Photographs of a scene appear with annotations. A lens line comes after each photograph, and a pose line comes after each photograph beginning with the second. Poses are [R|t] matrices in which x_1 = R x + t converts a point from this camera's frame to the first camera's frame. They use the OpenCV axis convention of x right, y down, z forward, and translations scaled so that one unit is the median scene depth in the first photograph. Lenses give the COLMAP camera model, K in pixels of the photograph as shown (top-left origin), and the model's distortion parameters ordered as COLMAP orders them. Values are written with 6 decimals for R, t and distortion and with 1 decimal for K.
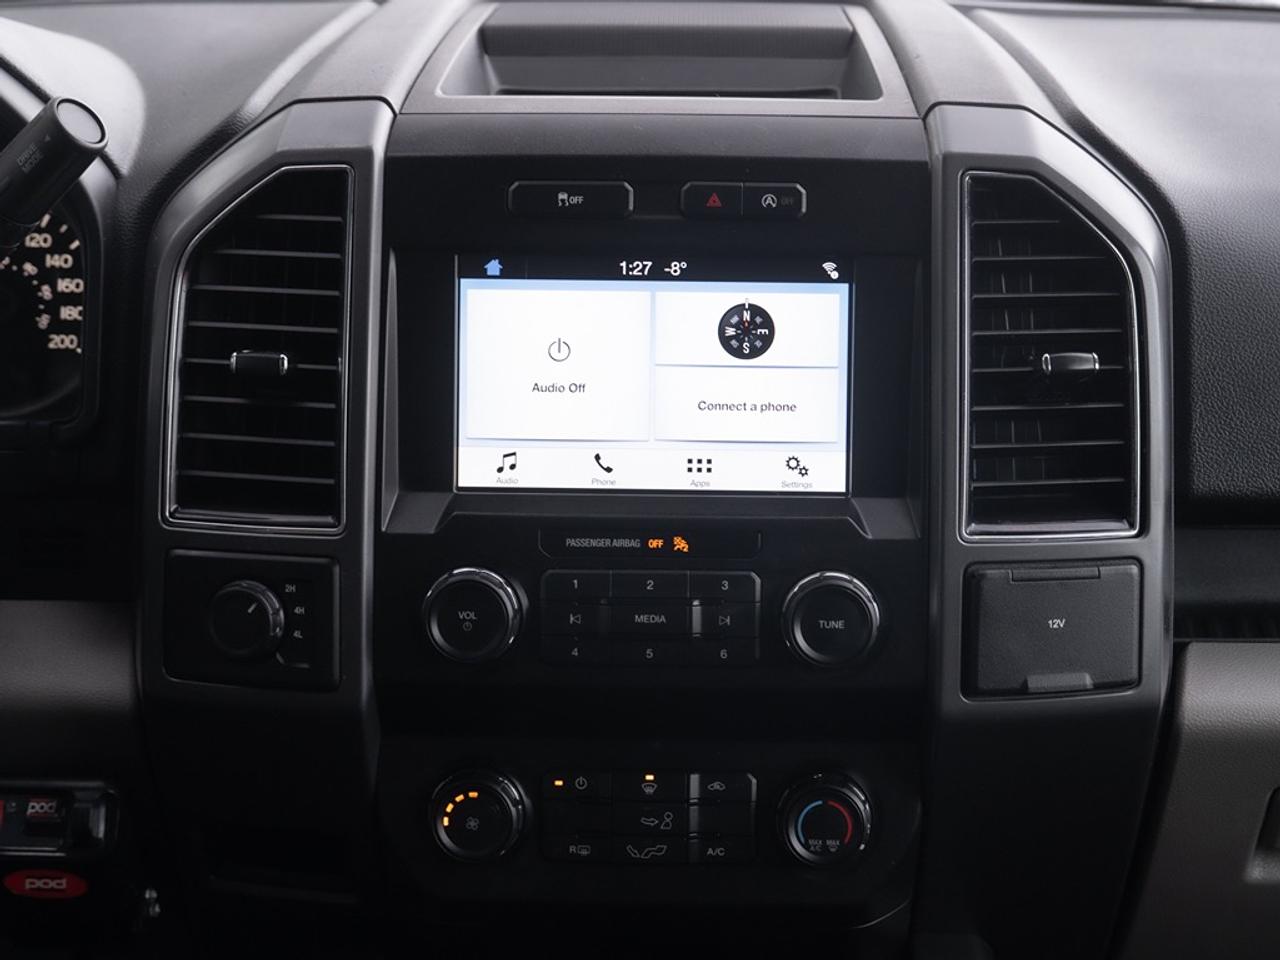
lens RADIAL K [[2525.1, 0, 641.3], [0, 2525.1, 390.9], [0, 0, 1]] dist [0.052421, 0.092445]
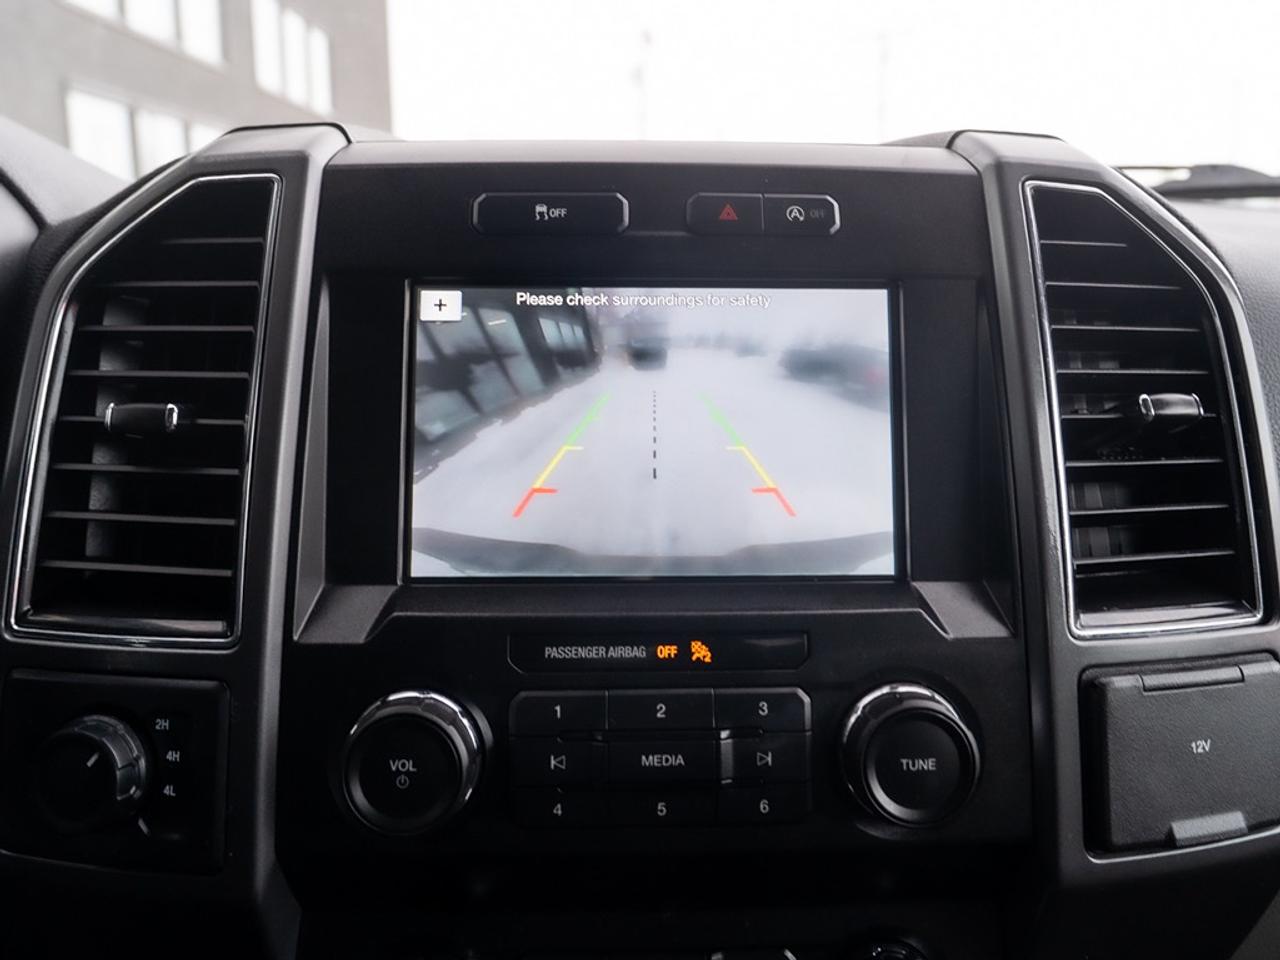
lens RADIAL K [[940.8, 0, 641.7], [0, 940.8, 385.8], [0, 0, 1]] dist [-0.022120, 0.001074]
pose [[0.998207, -0.006920, 0.059453, -0.017395], [0.015817, 0.988481, -0.150516, 0.024875], [-0.057727, 0.151186, 0.986818, 0.717238]]
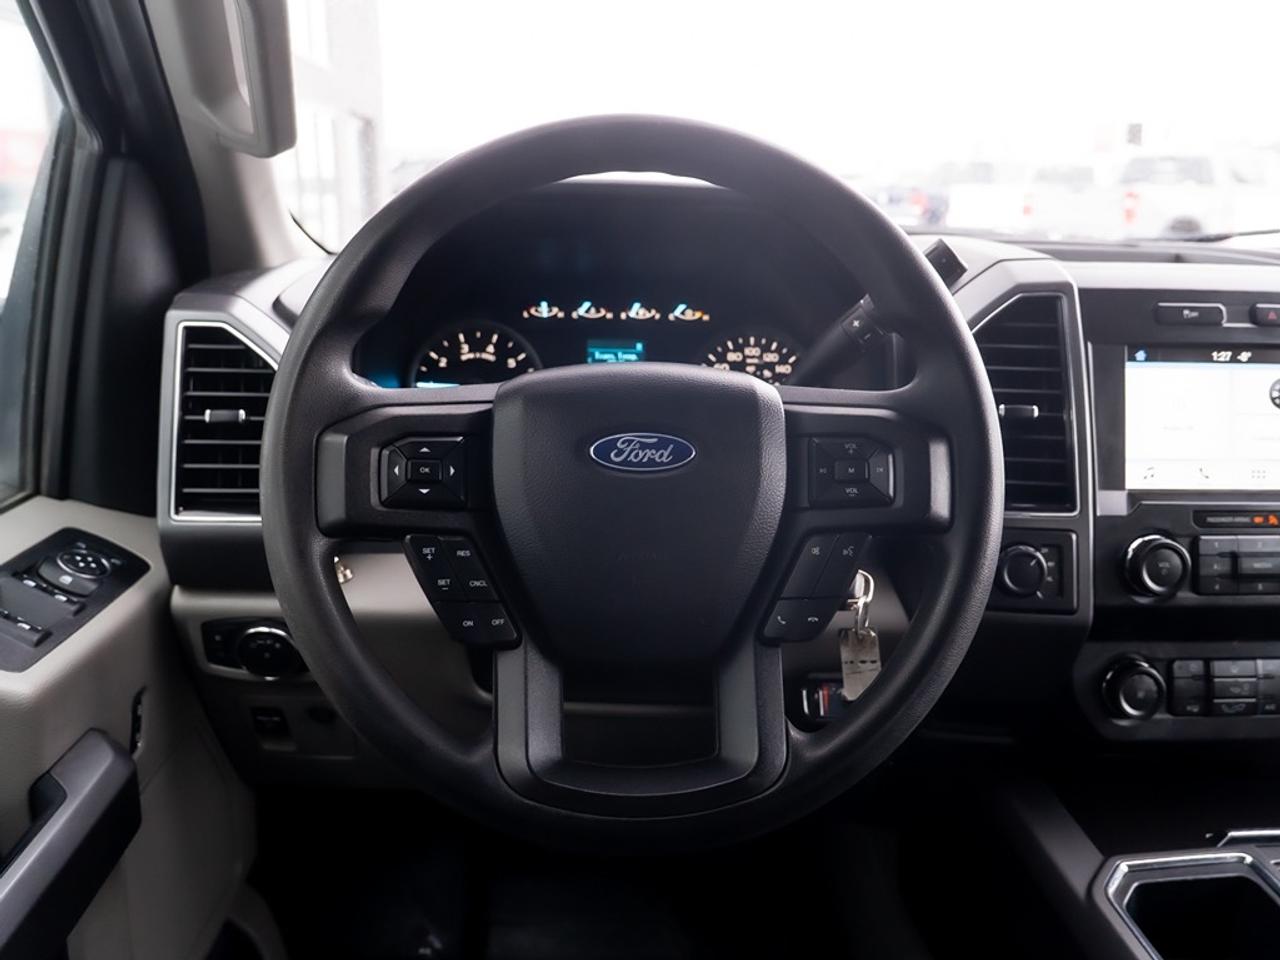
lens RADIAL K [[1010.2, 0, 640.5], [0, 1010.2, 442.4], [0, 0, 1]] dist [-0.024178, 0.001580]
pose [[0.995876, -0.002687, 0.090685, -0.454320], [0.008430, 0.997977, -0.063013, 0.047800], [-0.090333, 0.063517, 0.993884, 0.384089]]
